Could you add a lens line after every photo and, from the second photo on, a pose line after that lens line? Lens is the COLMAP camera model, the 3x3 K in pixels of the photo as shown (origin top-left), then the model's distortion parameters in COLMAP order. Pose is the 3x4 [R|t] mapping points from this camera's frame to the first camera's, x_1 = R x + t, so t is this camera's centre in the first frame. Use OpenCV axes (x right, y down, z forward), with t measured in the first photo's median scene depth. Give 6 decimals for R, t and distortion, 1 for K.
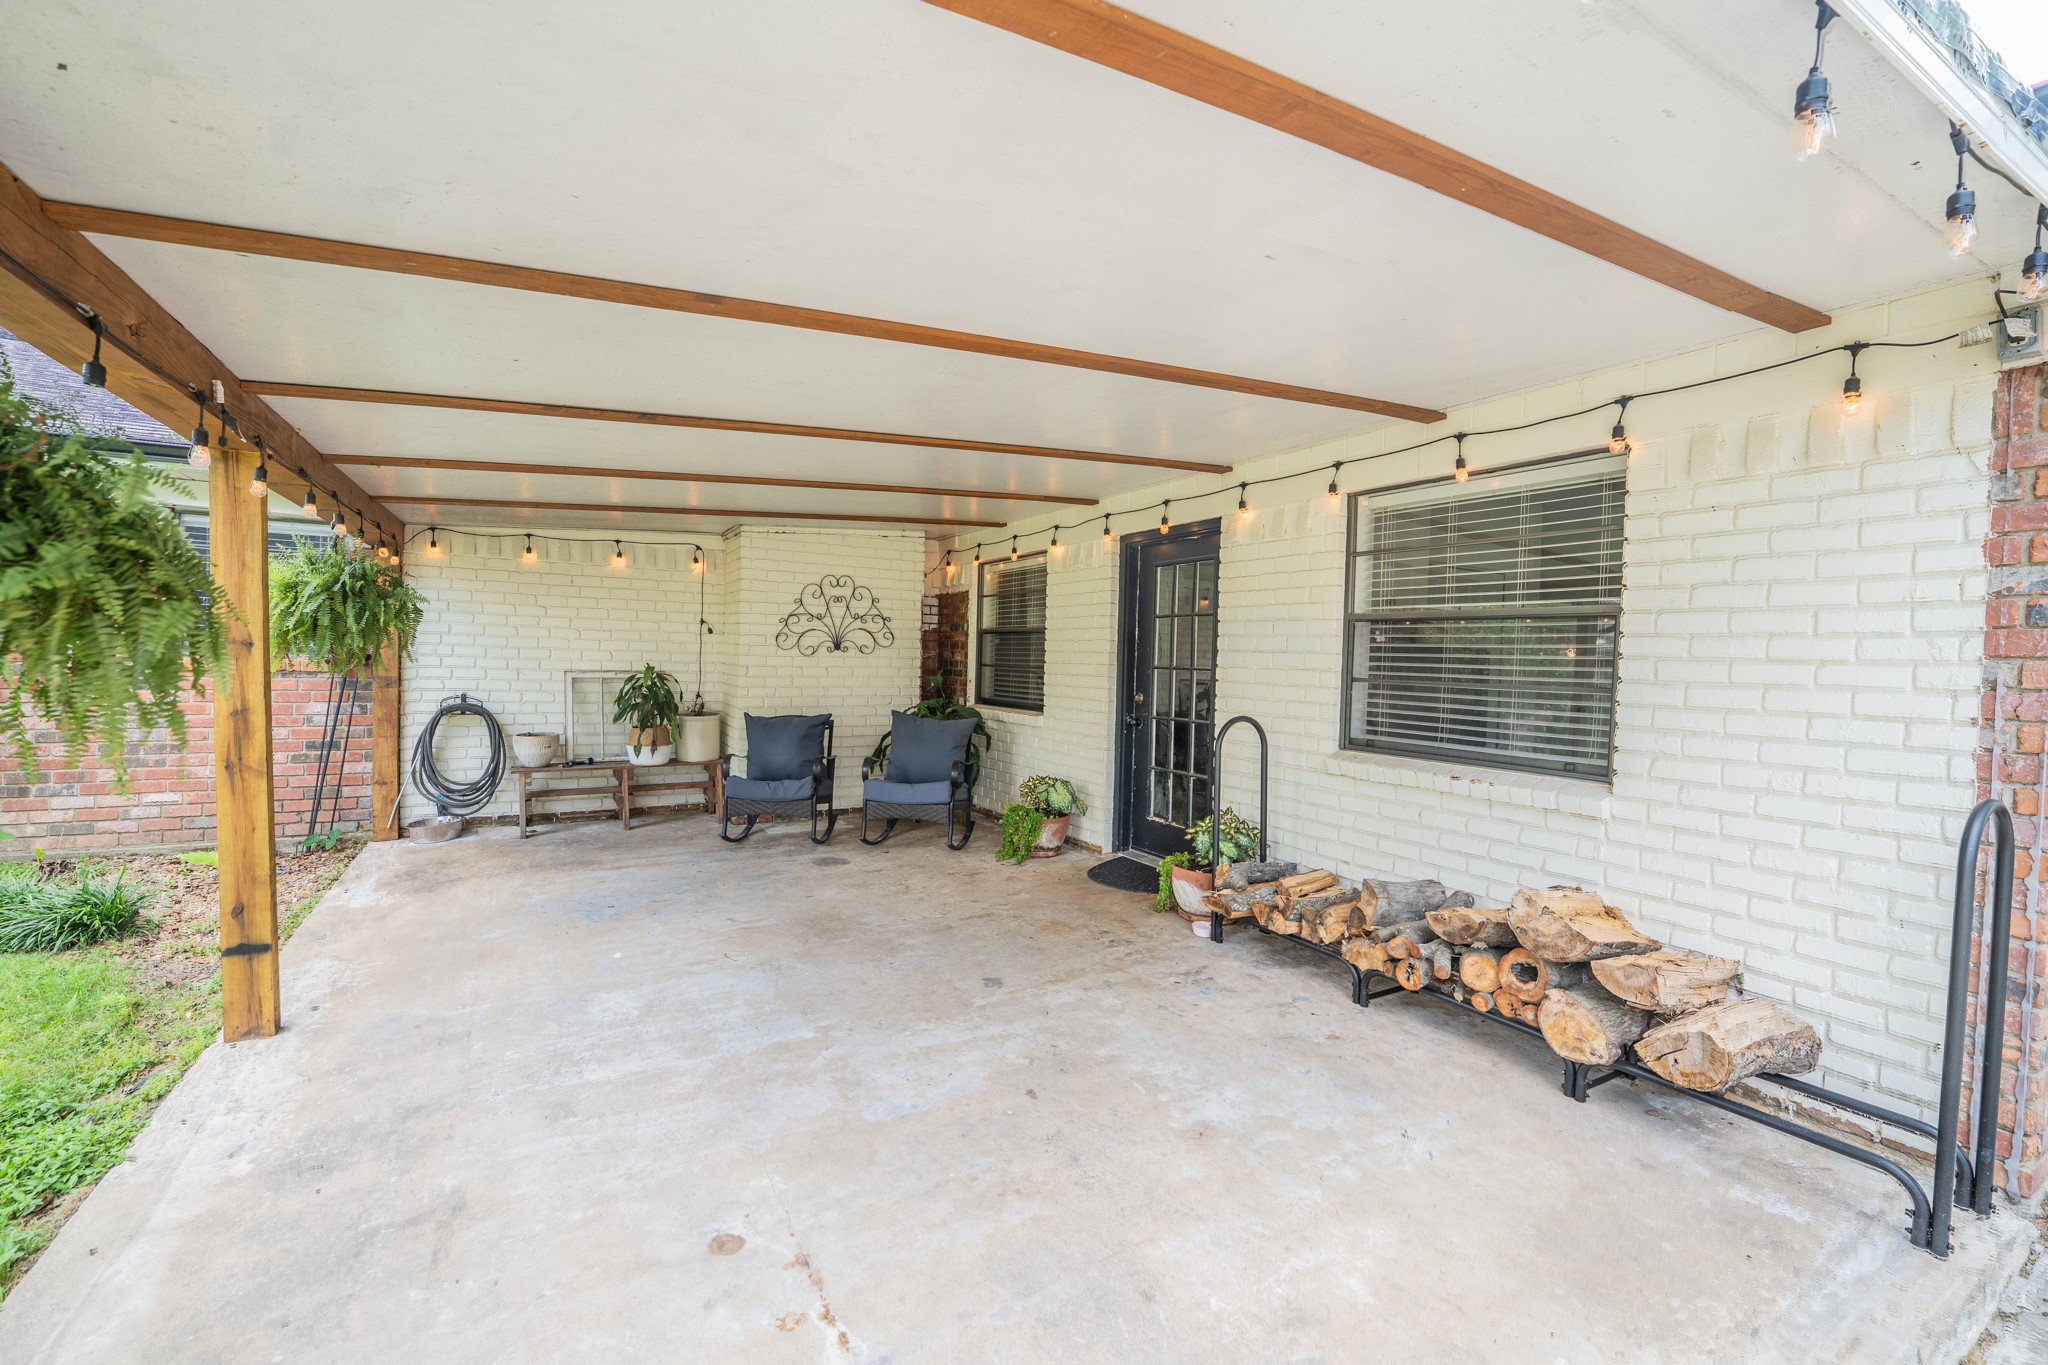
lens RADIAL K [[831.2, 0, 1024.0], [0, 831.2, 682.5], [0, 0, 1]] dist [-0.020097, -0.000028]
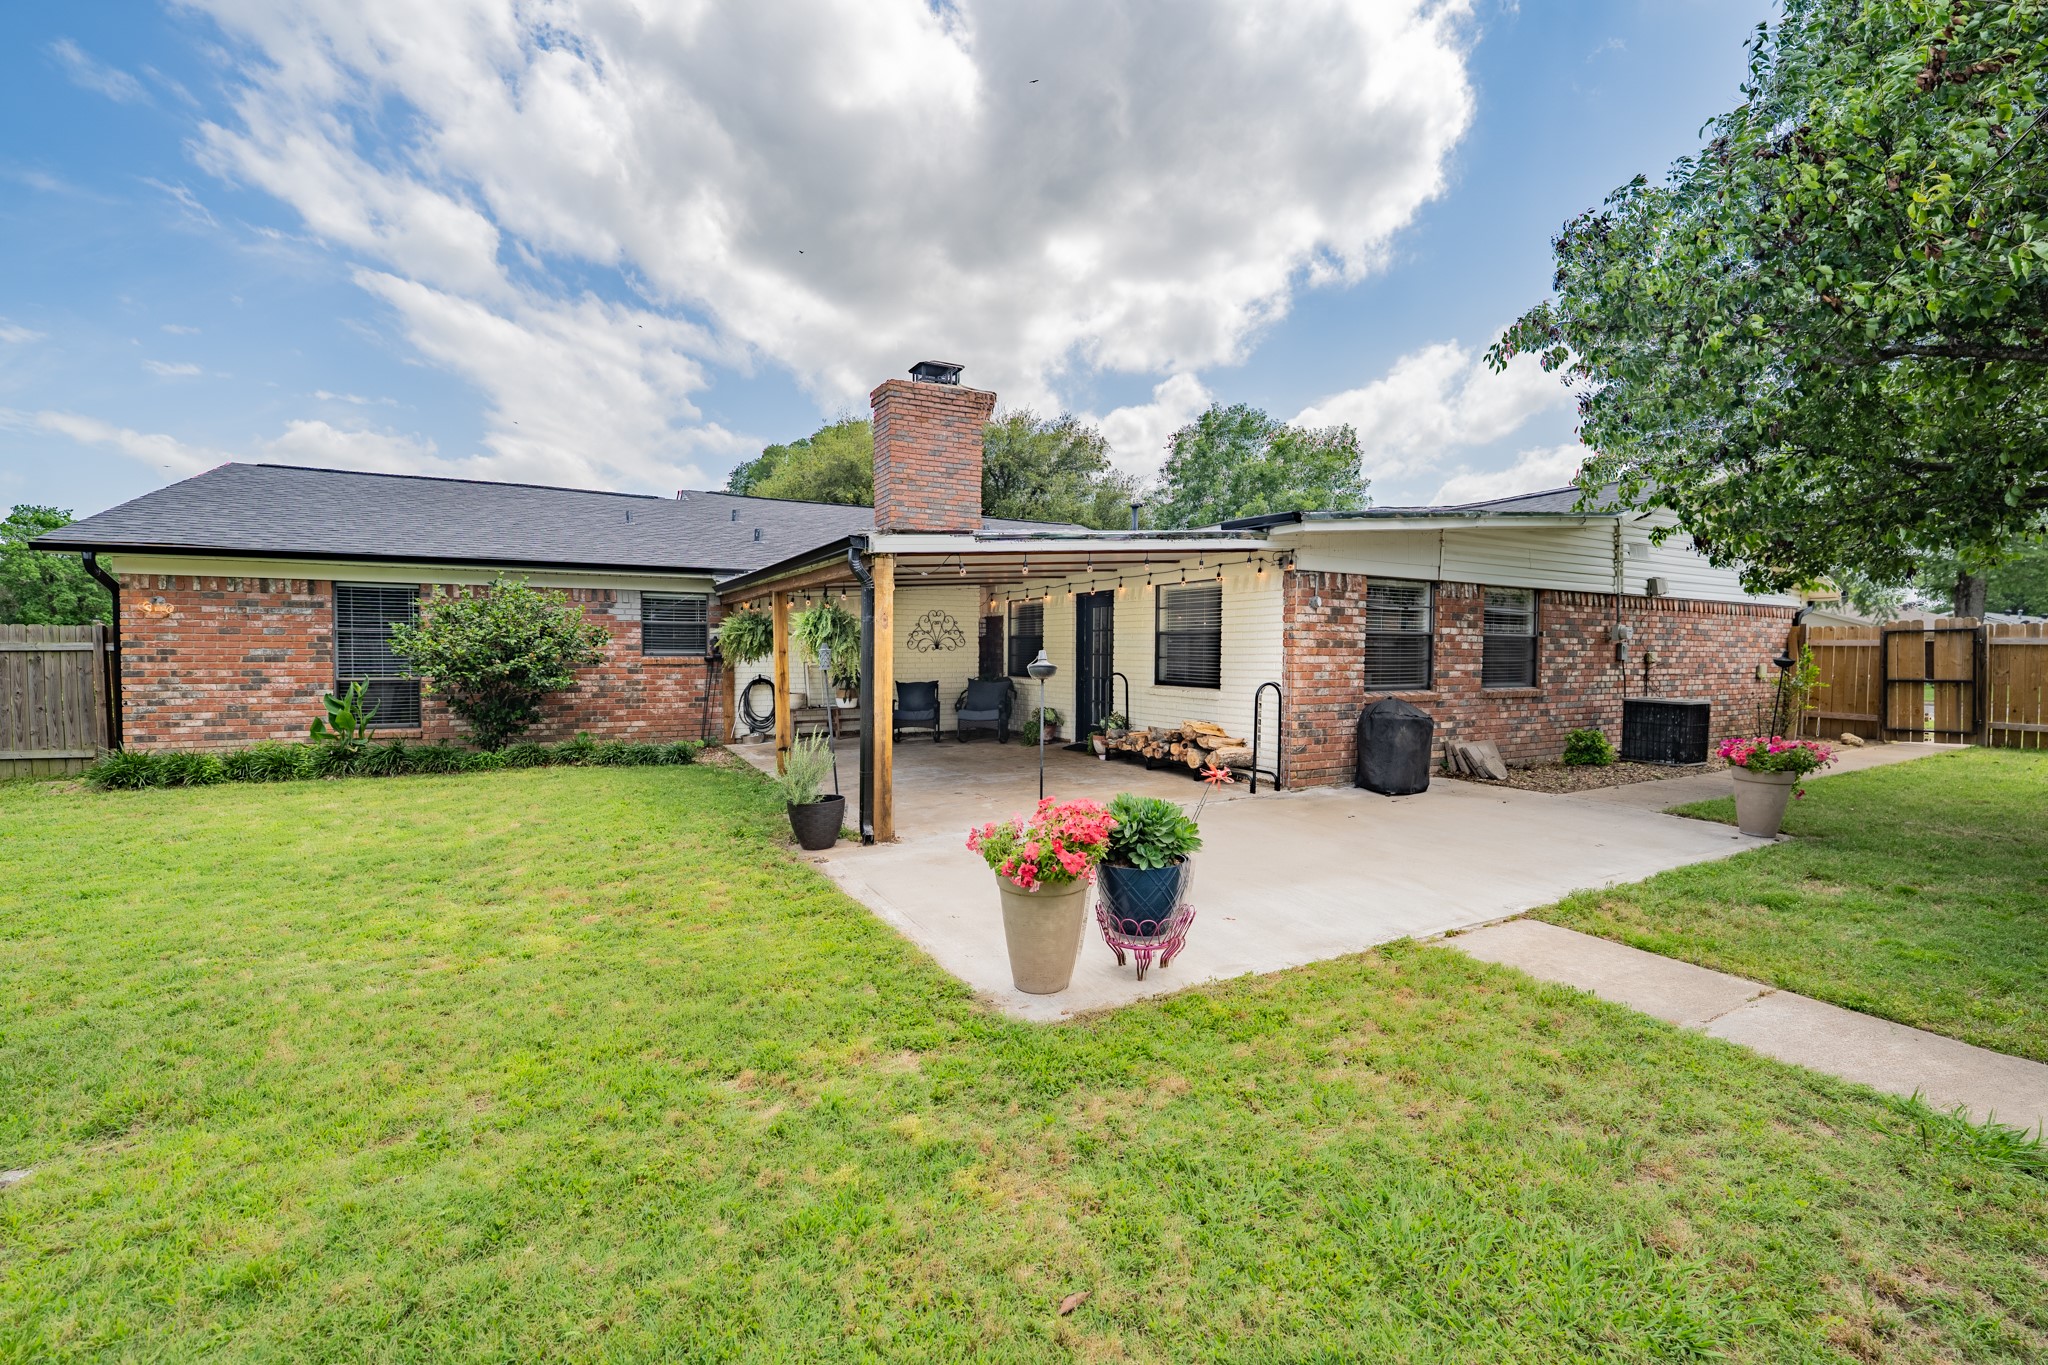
lens RADIAL K [[853.3, 0, 1024.0], [0, 853.3, 682.5], [0, 0, 1]] dist [-0.008835, -0.000154]
pose [[0.999447, -0.020221, -0.026396, 0.037672], [0.020518, 0.999729, 0.011006, 0.027957], [0.026166, -0.011541, 0.999591, -1.262213]]
